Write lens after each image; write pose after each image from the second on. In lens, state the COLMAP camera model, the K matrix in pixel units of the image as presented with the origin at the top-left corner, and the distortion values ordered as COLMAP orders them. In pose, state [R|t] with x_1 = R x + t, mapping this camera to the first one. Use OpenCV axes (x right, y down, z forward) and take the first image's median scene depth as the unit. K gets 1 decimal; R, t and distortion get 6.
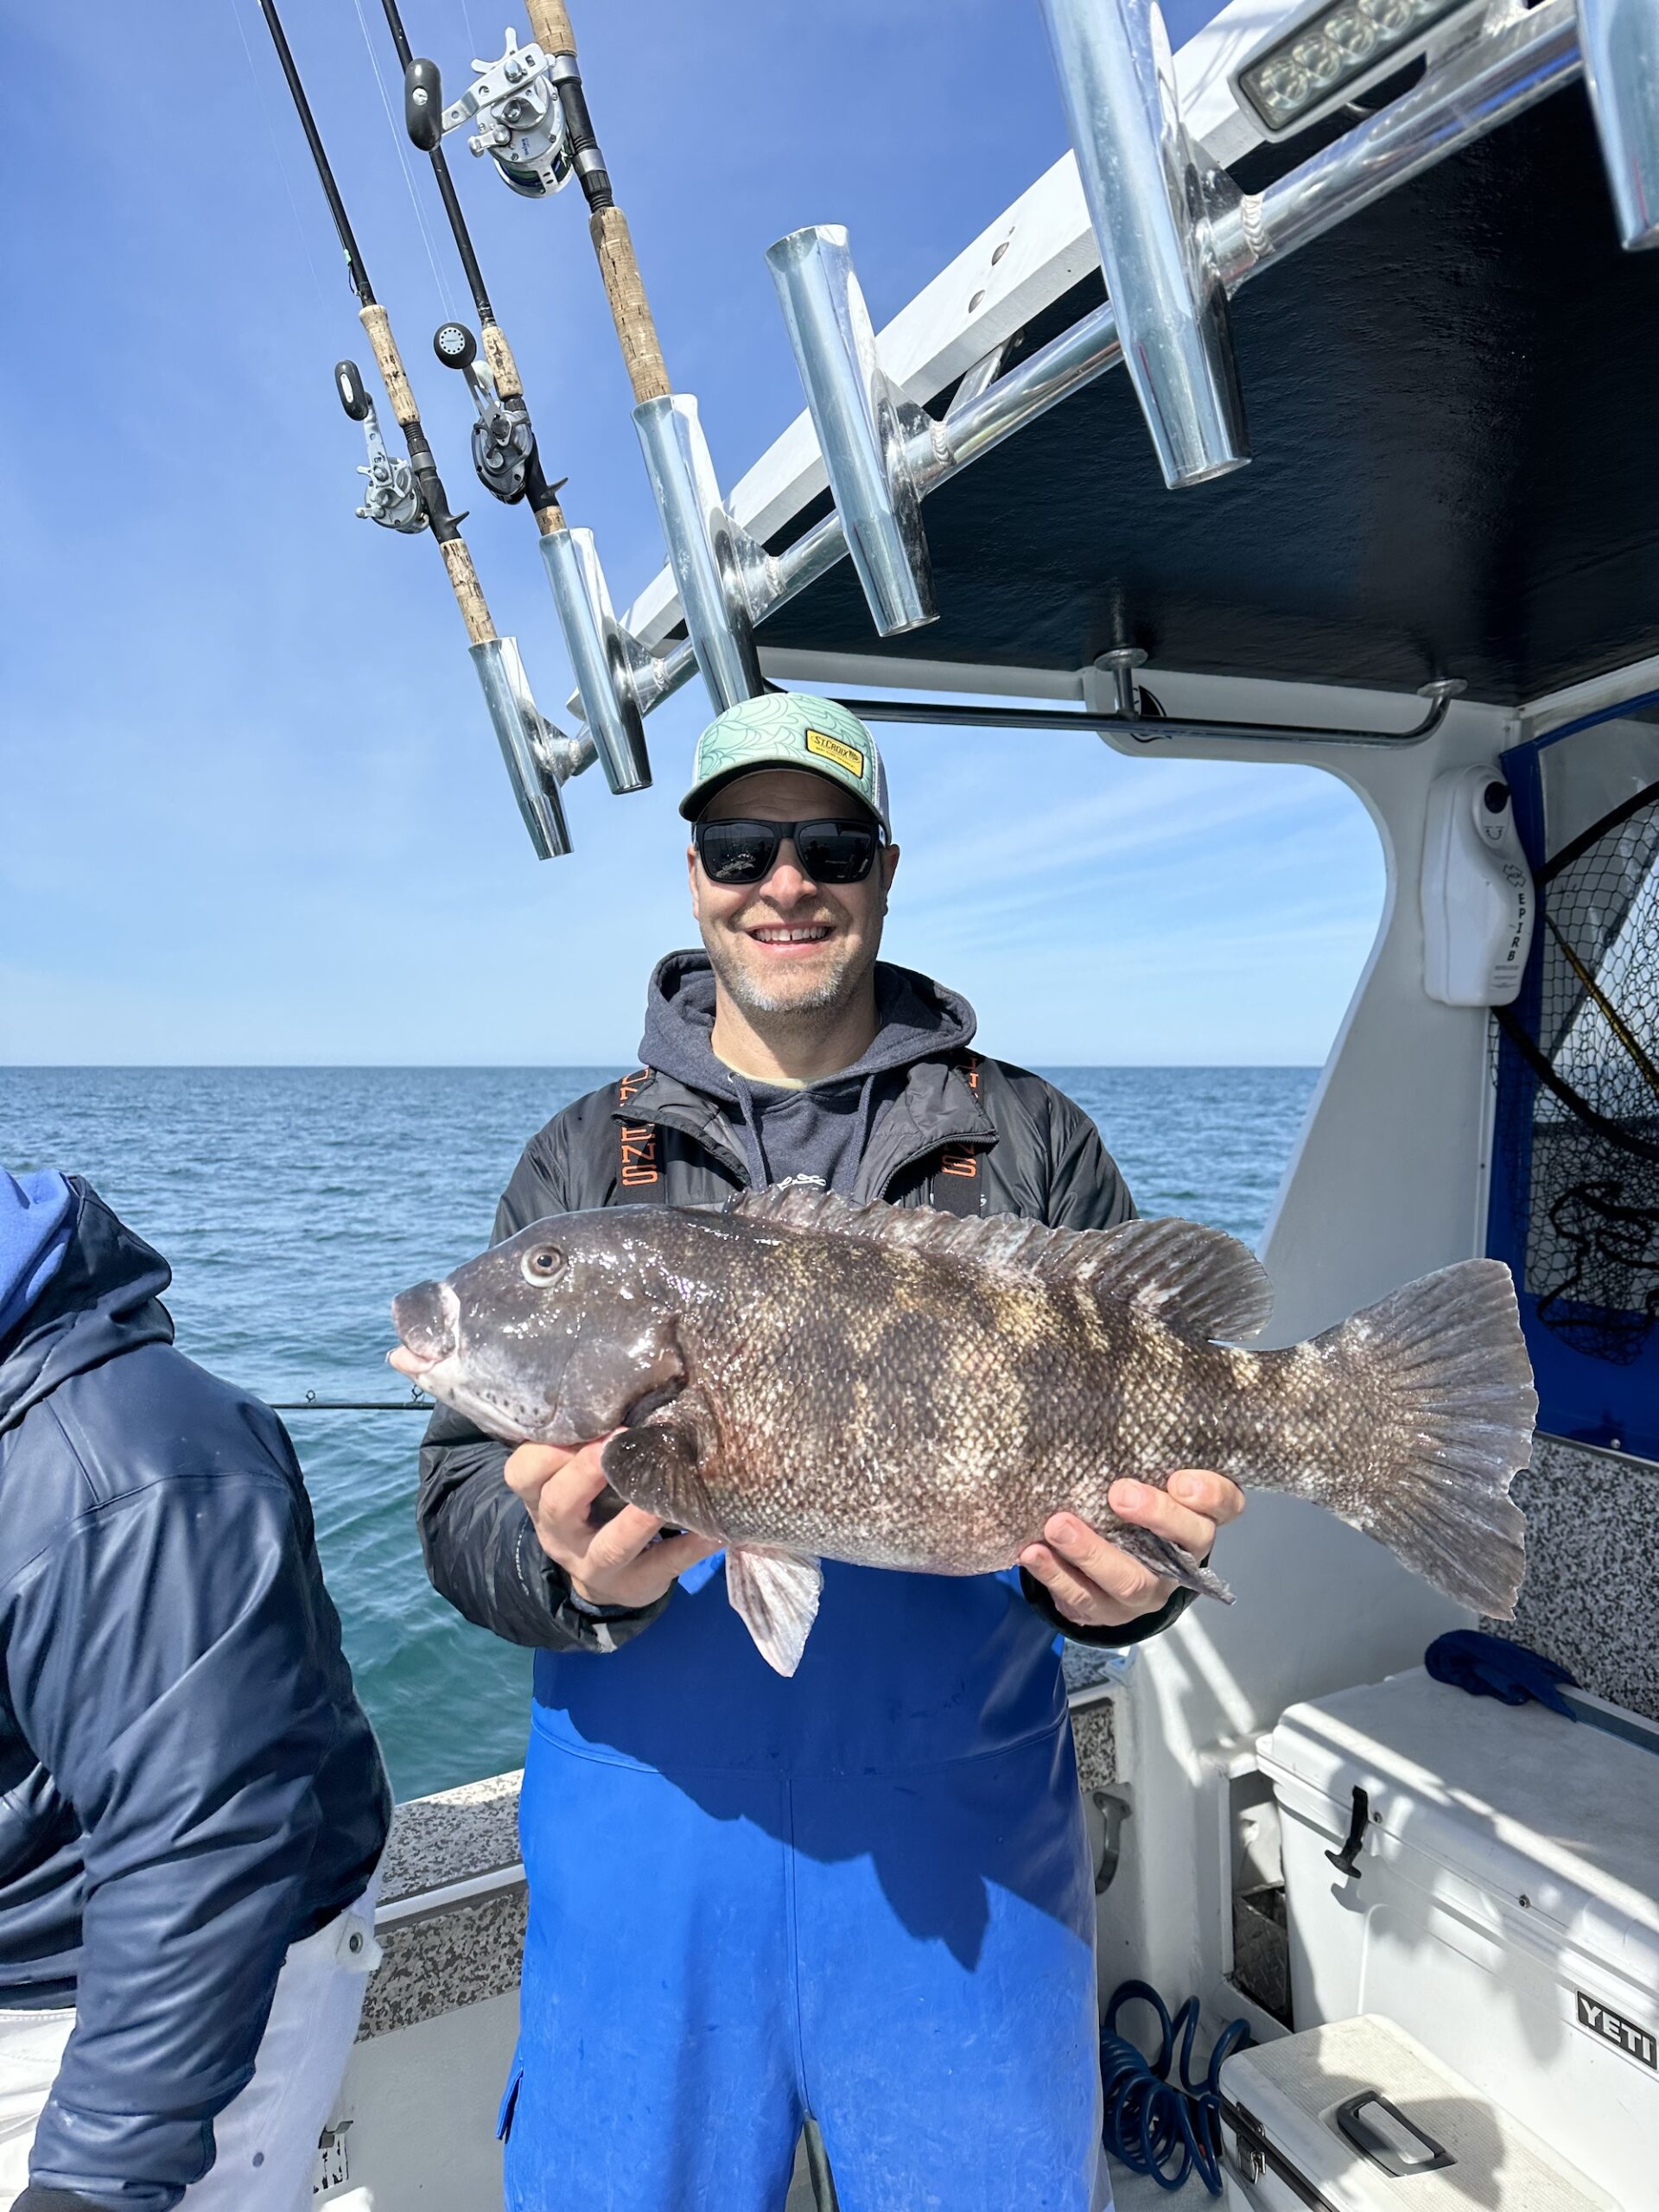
lens RADIAL K [[1540.8, 0, 835.2], [0, 1540.8, 1105.8], [0, 0, 1]] dist [0.008210, -0.022206]
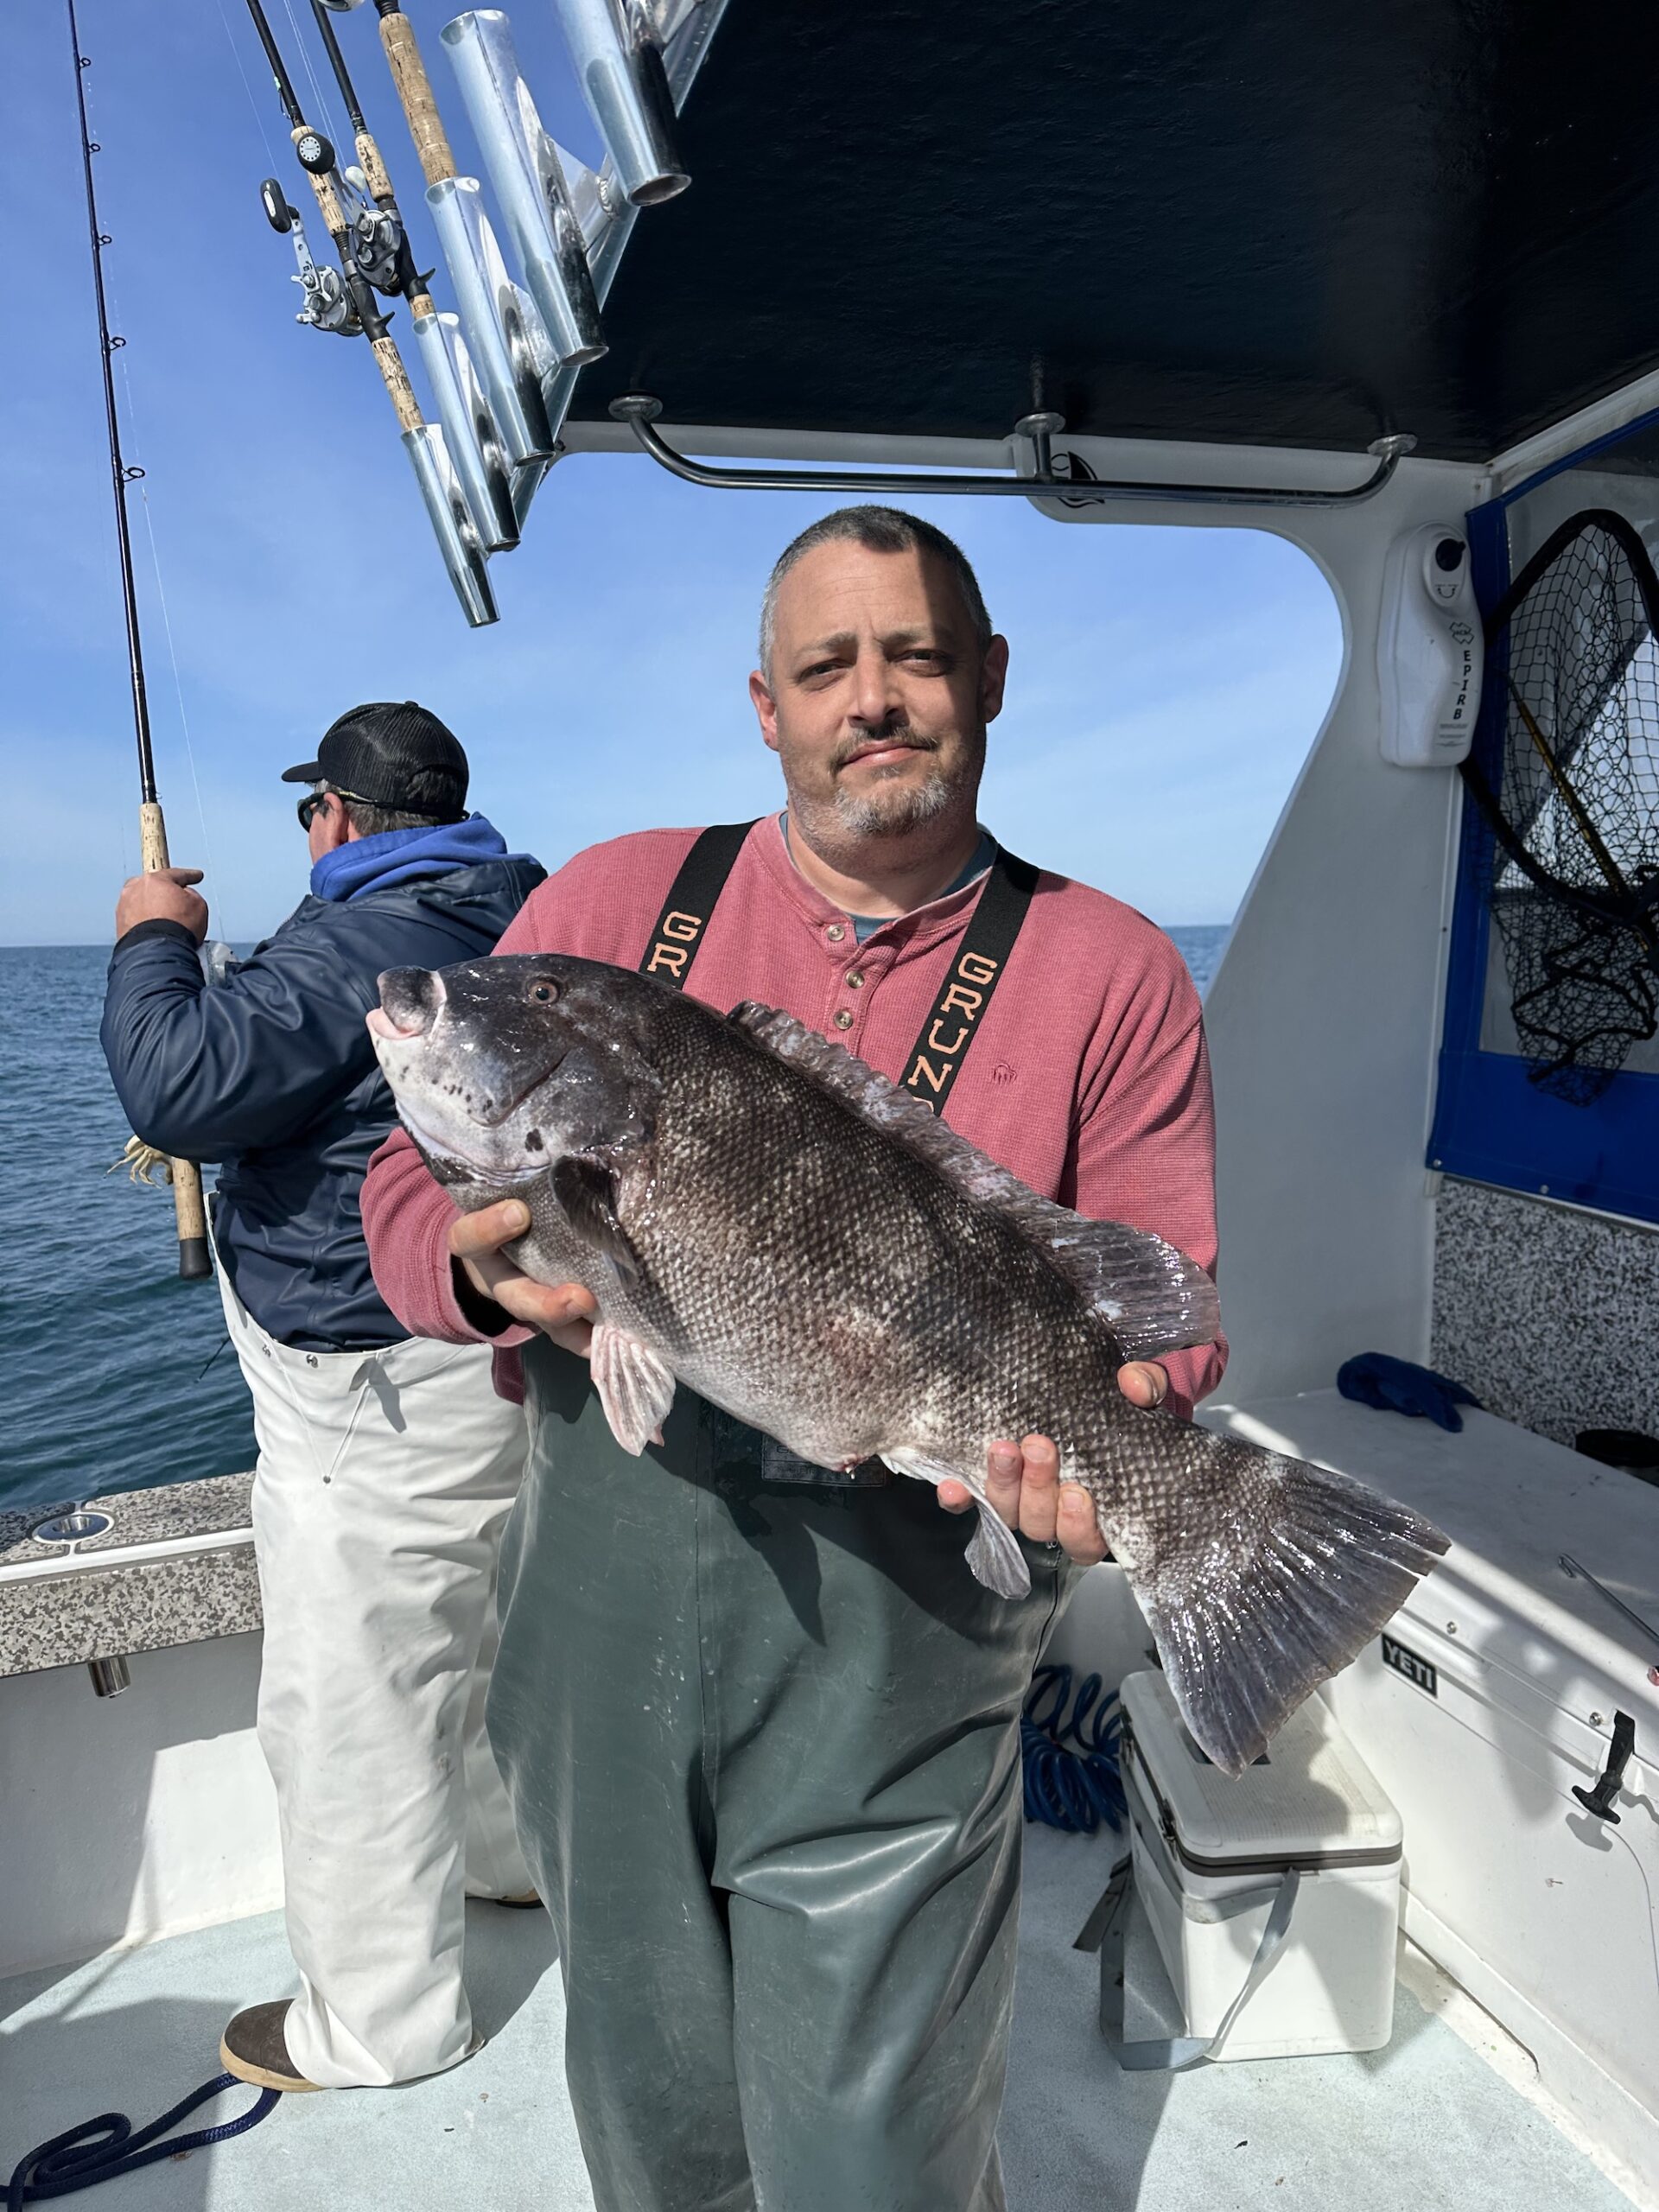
lens RADIAL K [[1540.8, 0, 821.6], [0, 1540.8, 1112.9], [0, 0, 1]] dist [0.008210, -0.022206]
pose [[0.990666, 0.009255, -0.135994, 0.166810], [0.004597, 0.994856, 0.101196, 0.061306], [0.136231, -0.100877, 0.985528, -0.090205]]
